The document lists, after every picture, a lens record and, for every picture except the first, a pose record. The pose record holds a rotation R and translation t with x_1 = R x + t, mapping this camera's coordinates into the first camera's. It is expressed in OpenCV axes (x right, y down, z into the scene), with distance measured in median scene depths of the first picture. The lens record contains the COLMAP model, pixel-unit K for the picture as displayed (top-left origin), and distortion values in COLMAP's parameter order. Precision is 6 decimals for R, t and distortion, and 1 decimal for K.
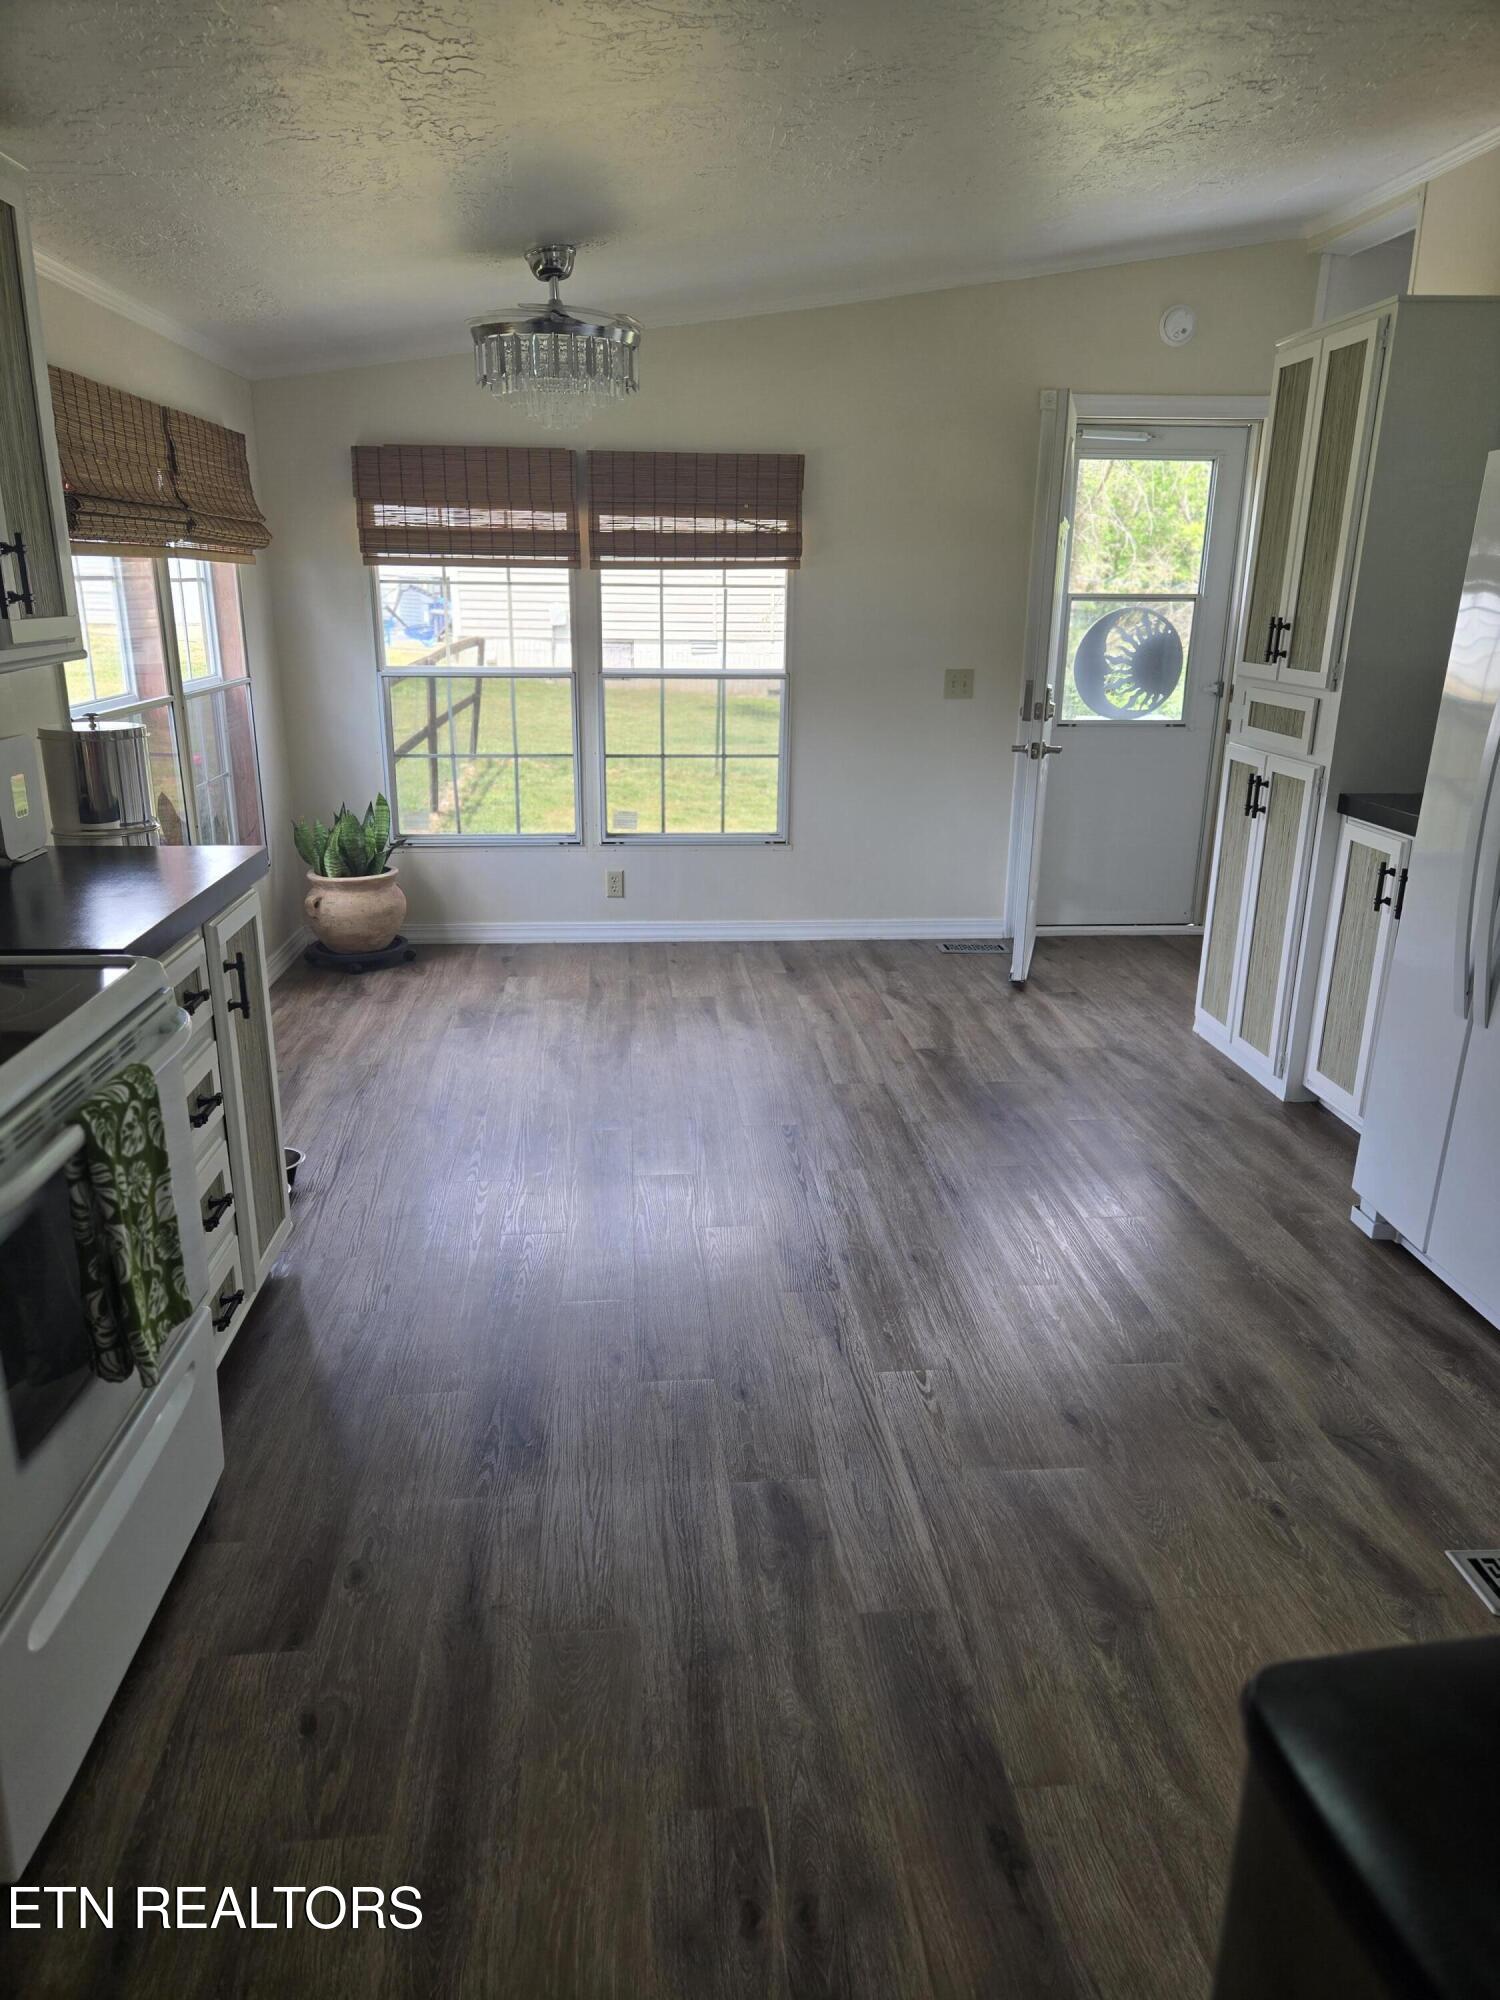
lens RADIAL K [[1348.5, 0, 729.0], [0, 1348.5, 995.1], [0, 0, 1]] dist [0.084975, -0.067208]
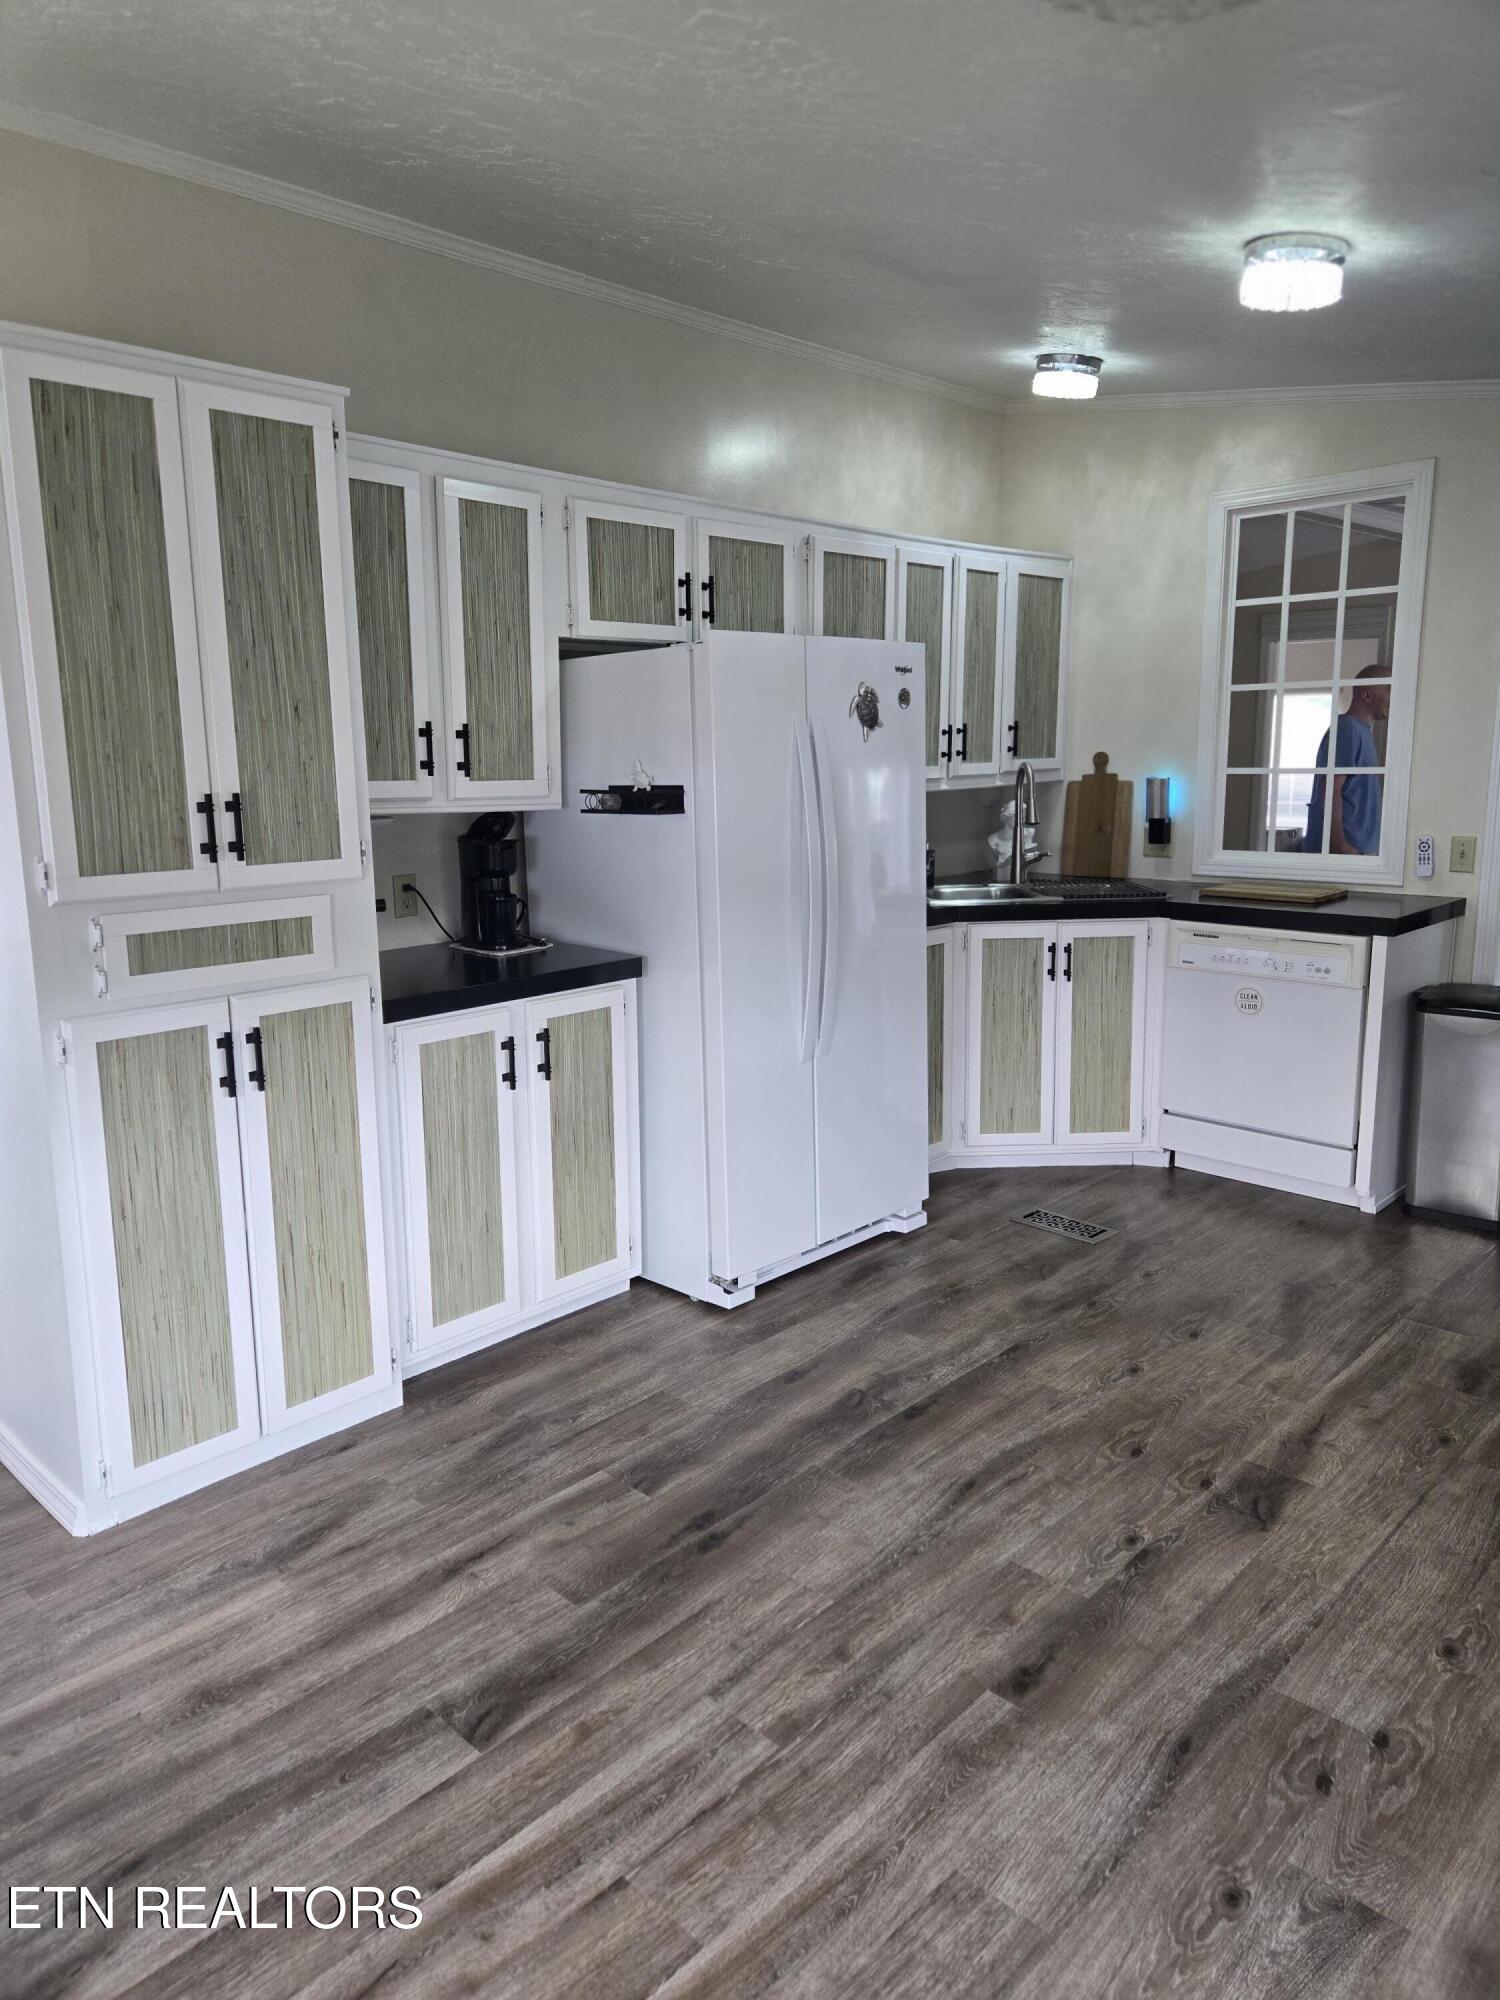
lens RADIAL K [[1348.5, 0, 729.0], [0, 1348.5, 995.1], [0, 0, 1]] dist [0.084975, -0.067208]
pose [[-0.668665, -0.143360, 0.729613, -0.249256], [0.219845, 0.899252, 0.378172, -0.396129], [-0.710321, 0.413272, -0.569781, 1.284024]]
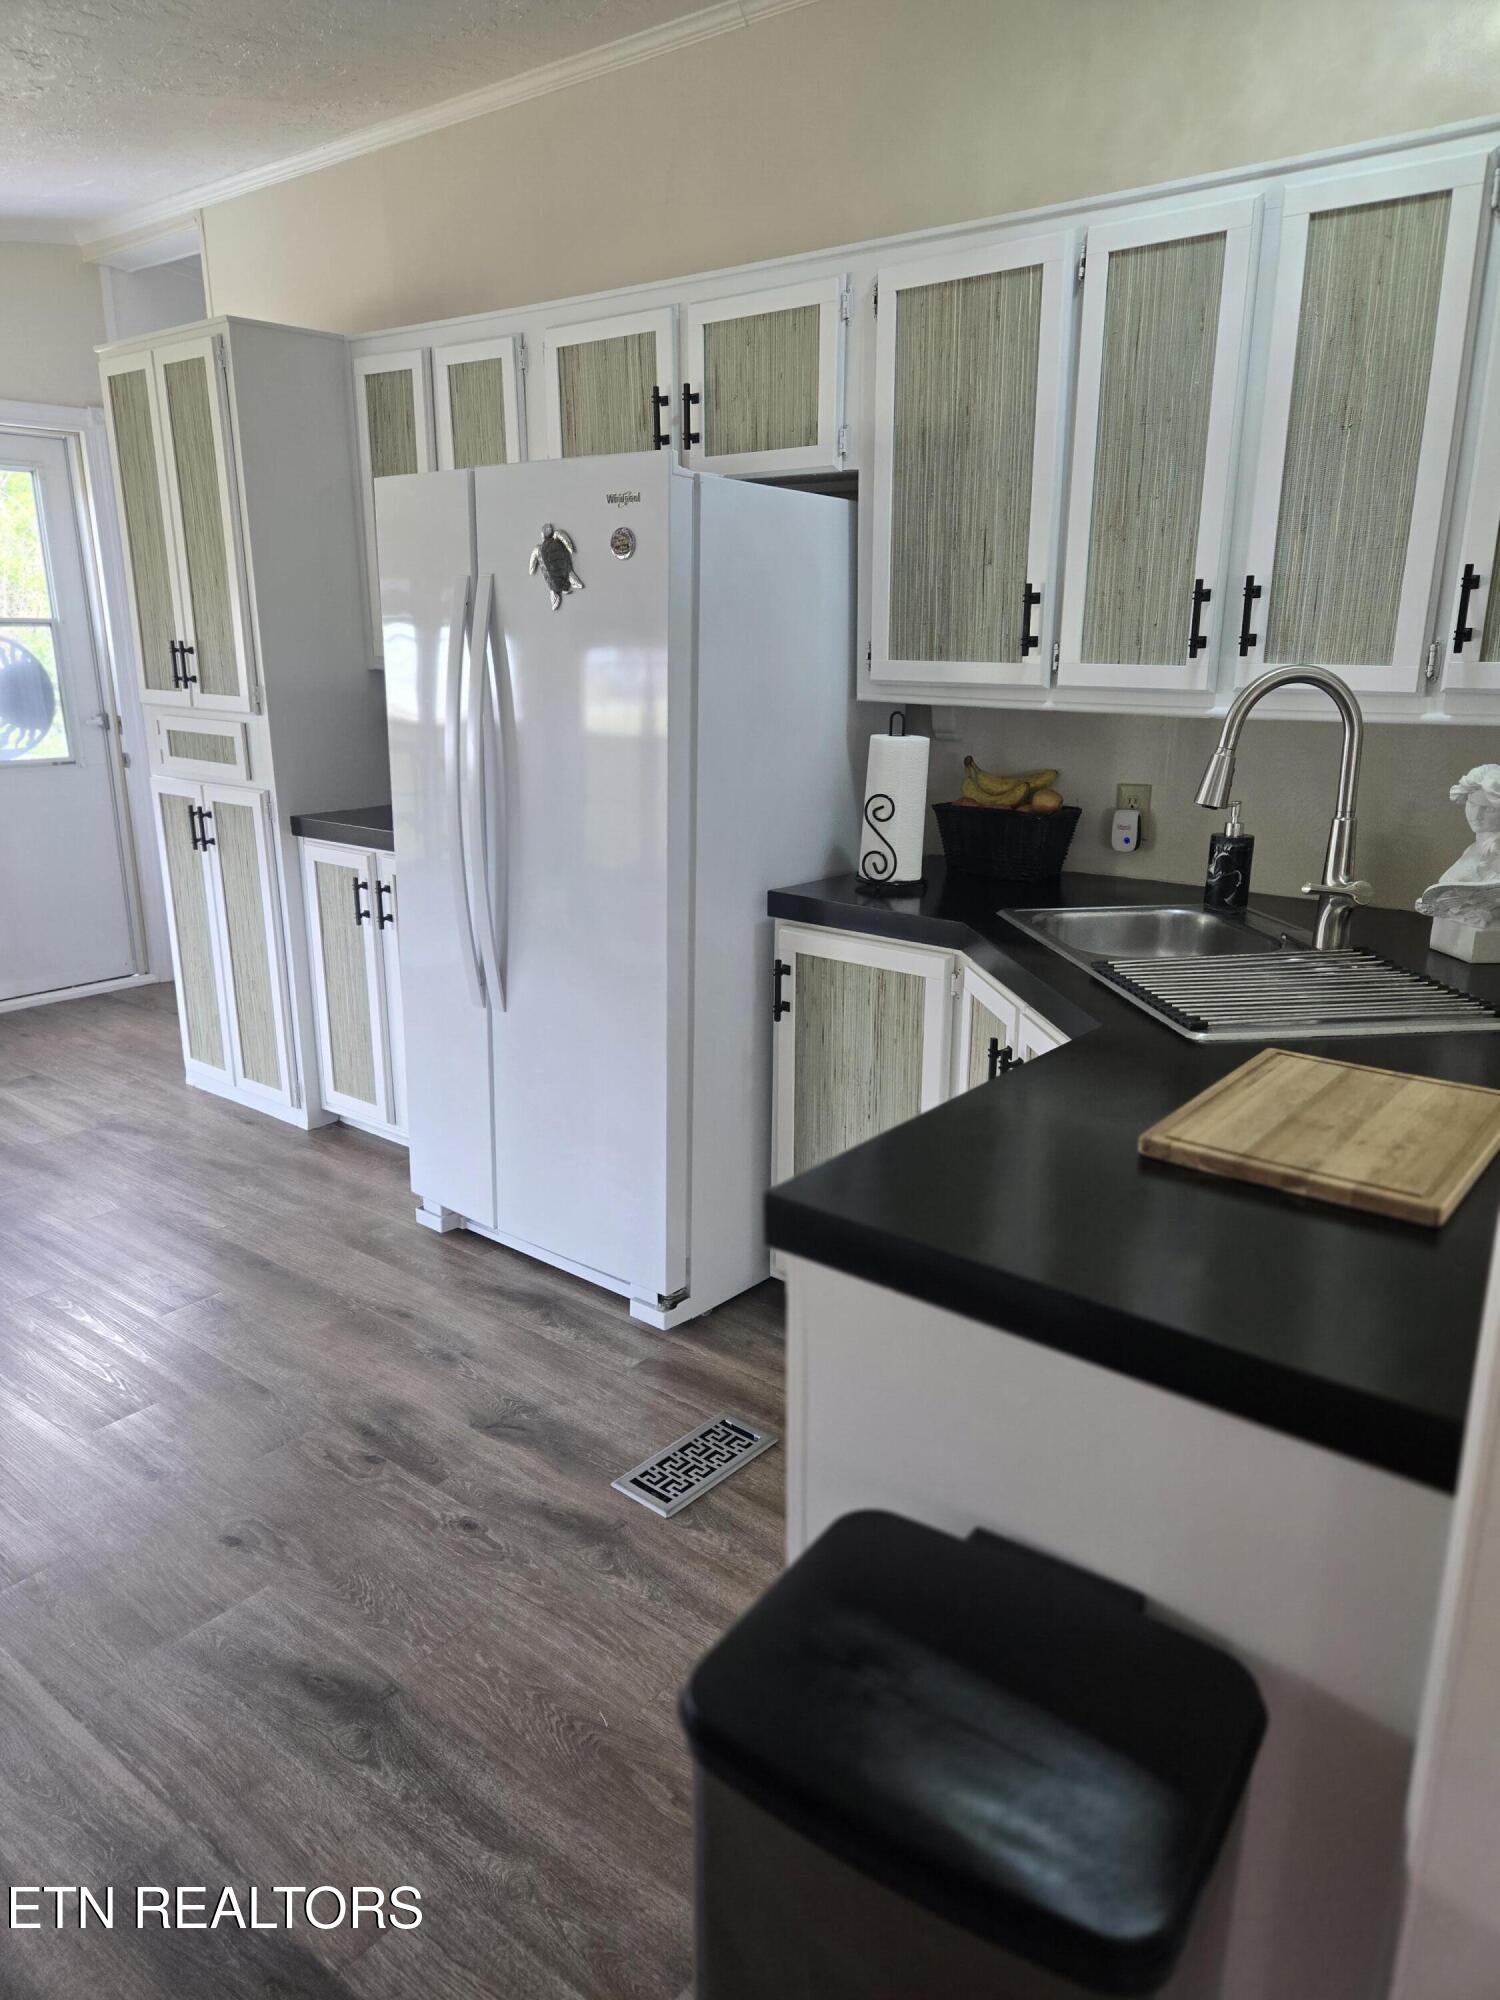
lens RADIAL K [[1358.3, 0, 768.0], [0, 1358.3, 1006.8], [0, 0, 1]] dist [0.096930, -0.089655]
pose [[0.682826, -0.208732, 0.700128, -0.044653], [0.219994, 0.972583, 0.075403, -0.010876], [-0.696672, 0.102536, 0.710025, 0.058694]]
